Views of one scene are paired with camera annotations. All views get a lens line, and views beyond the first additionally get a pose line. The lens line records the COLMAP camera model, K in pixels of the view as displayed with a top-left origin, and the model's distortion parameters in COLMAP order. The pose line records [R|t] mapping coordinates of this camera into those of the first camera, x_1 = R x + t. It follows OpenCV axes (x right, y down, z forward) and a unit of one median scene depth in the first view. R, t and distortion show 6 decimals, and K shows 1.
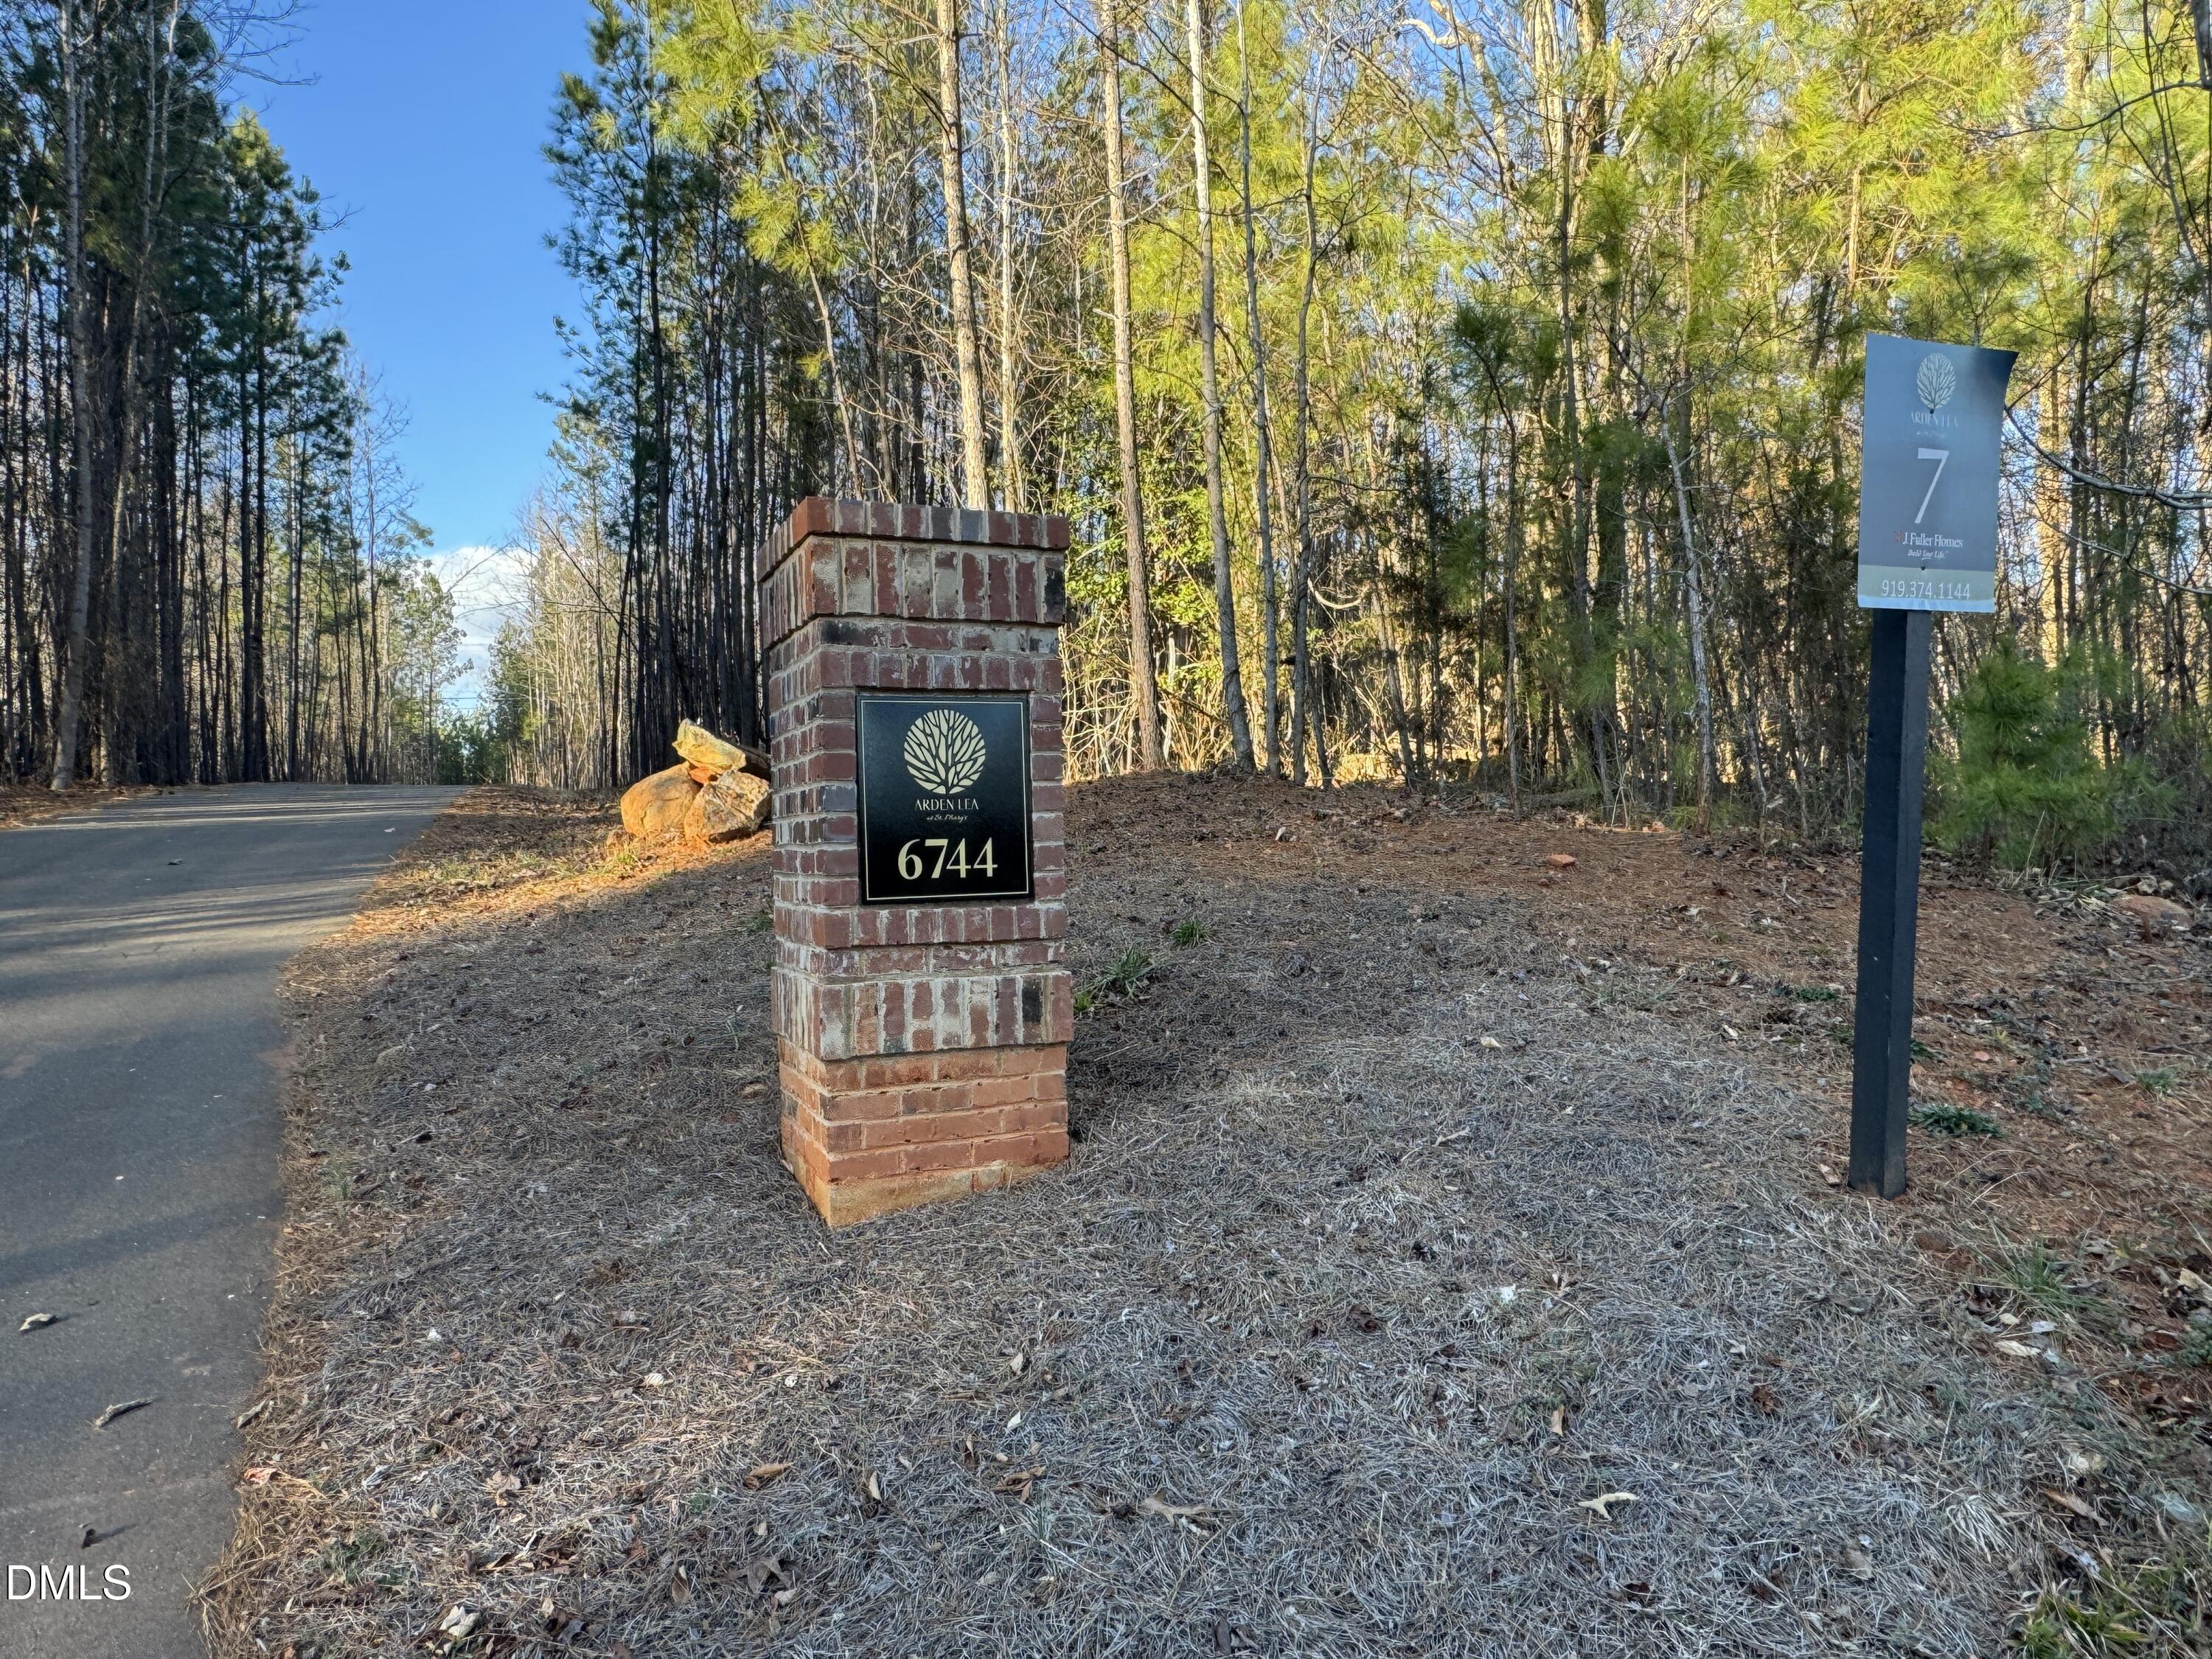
lens RADIAL K [[1488.2, 0, 1112.3], [0, 1488.2, 831.6], [0, 0, 1]] dist [-0.000792, -0.000263]
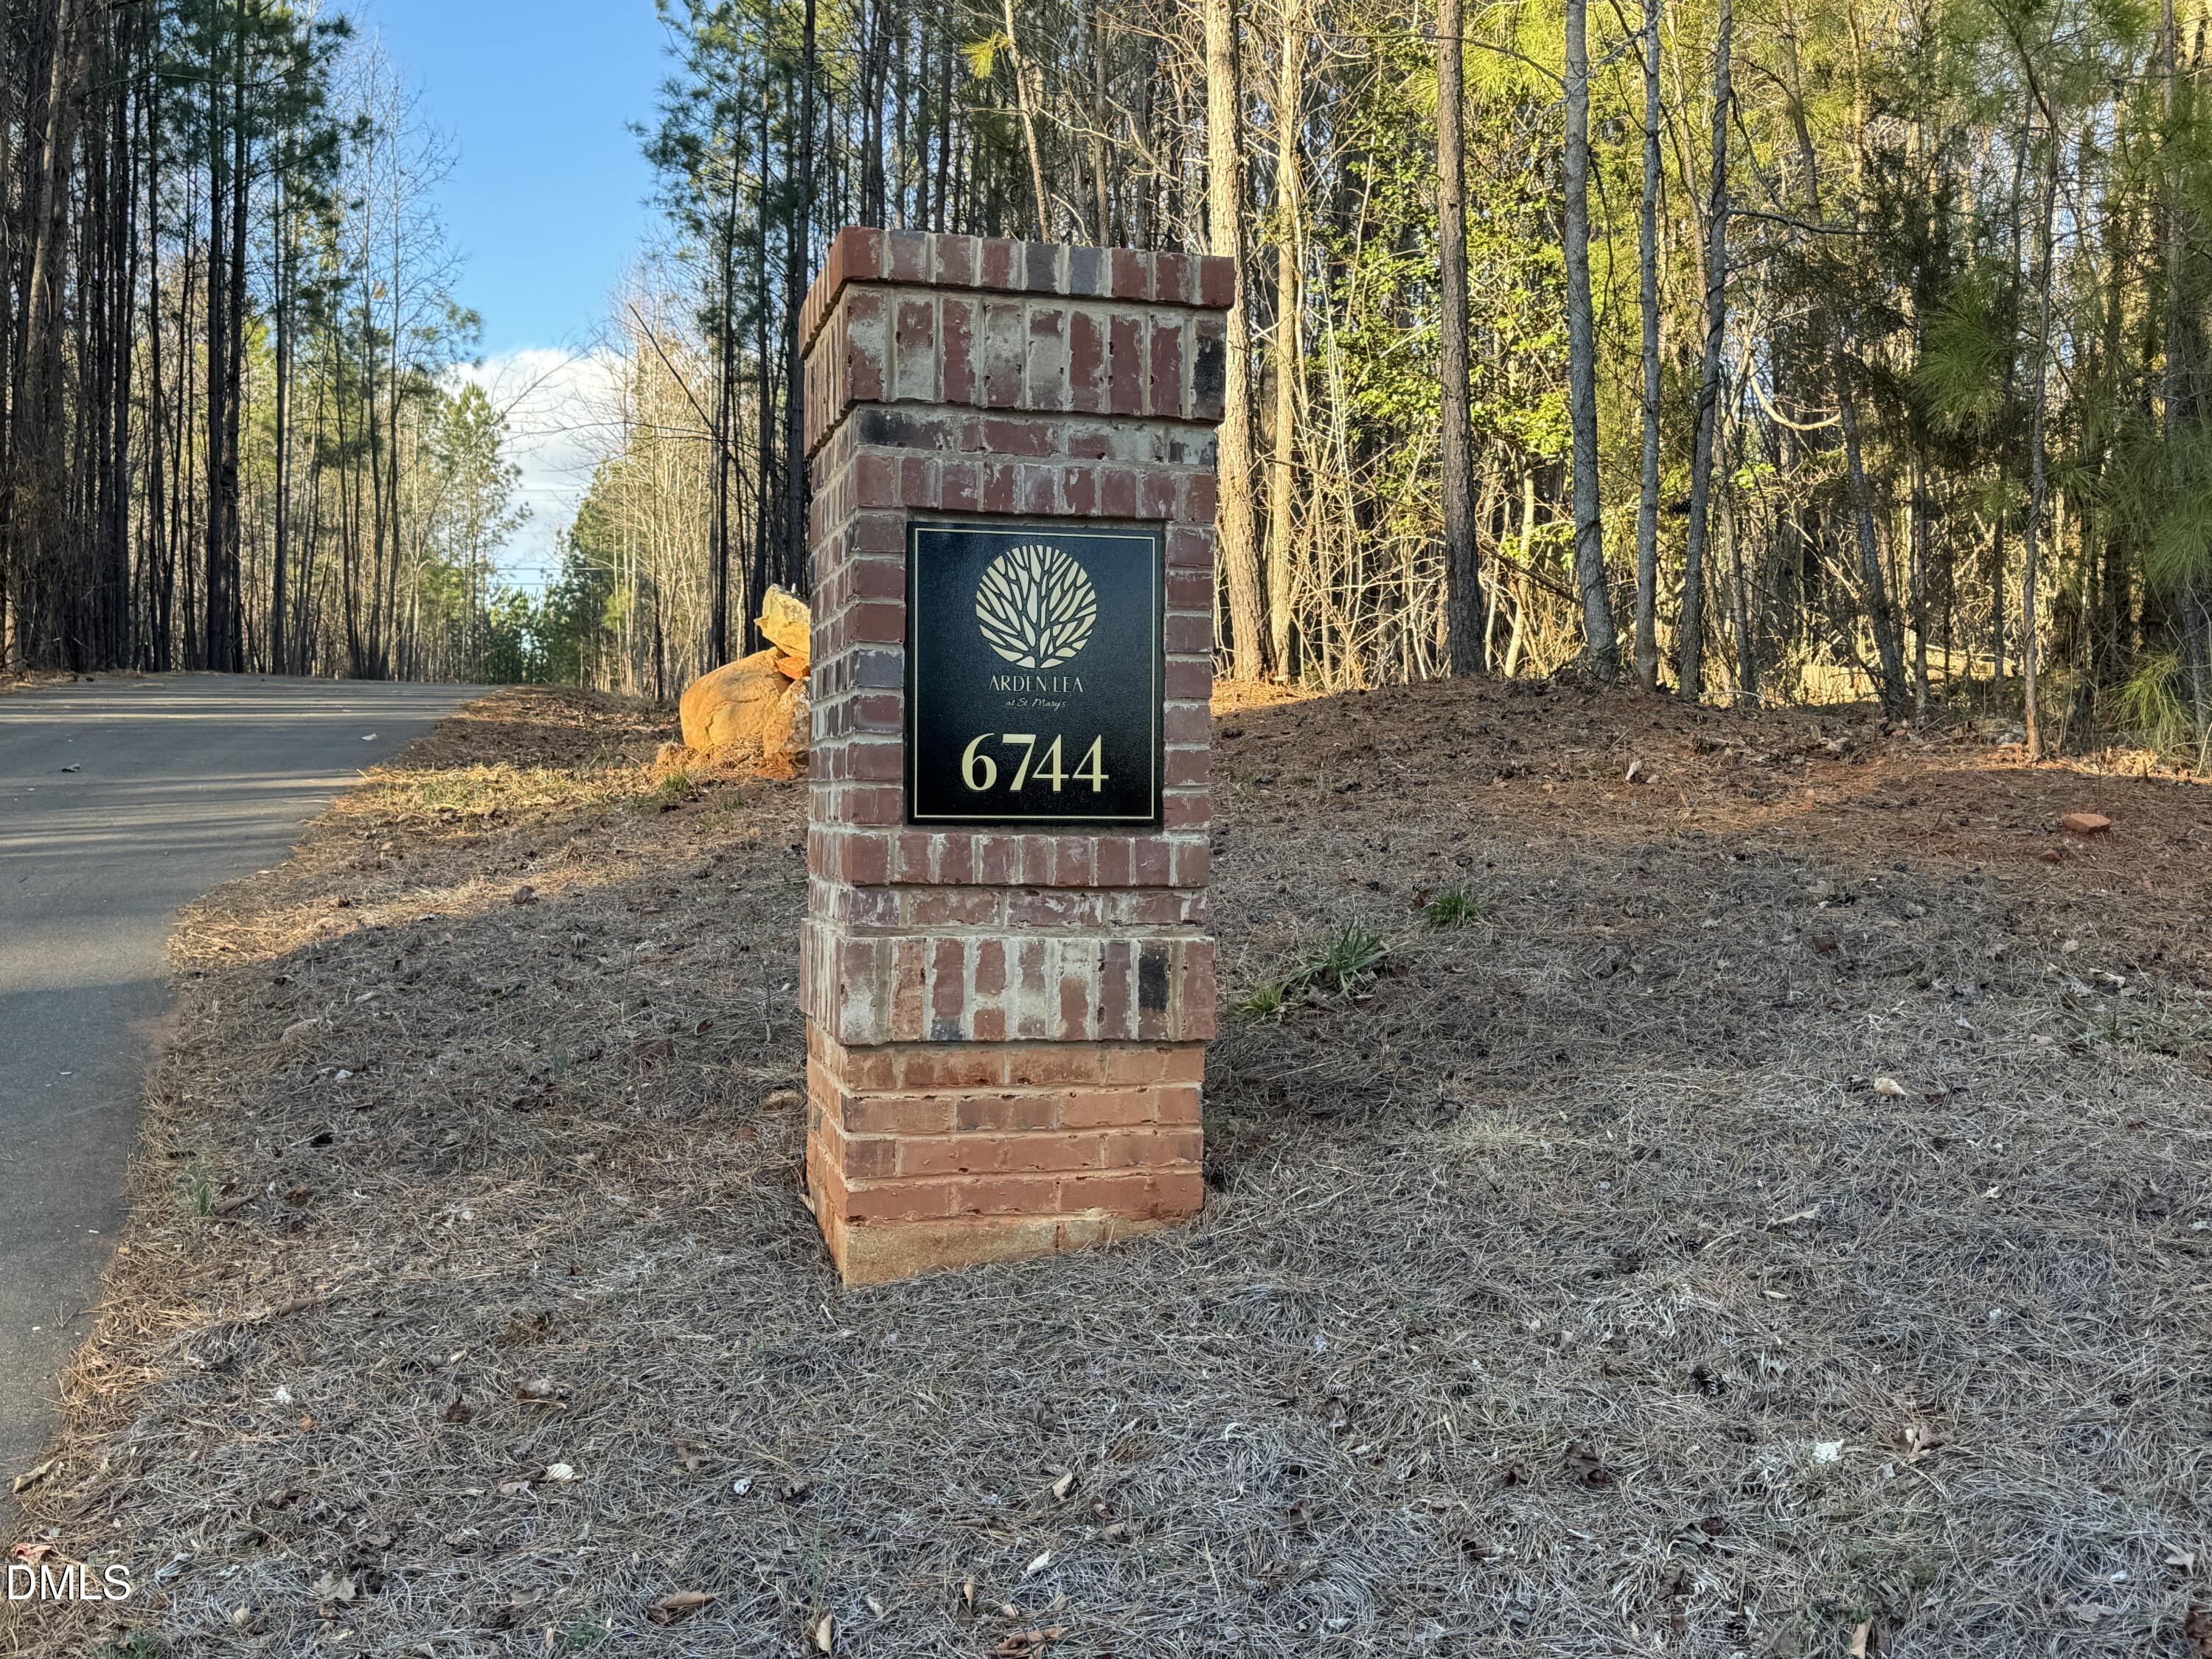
lens RADIAL K [[2267.9, 0, 1106.0], [0, 2267.9, 829.5], [0, 0, 1]] dist [0.182078, -0.380533]
pose [[0.985802, 0.035311, -0.164156, 0.095043], [-0.032529, 0.999279, 0.019603, 0.027414], [0.164729, -0.013985, 0.986240, -0.027137]]
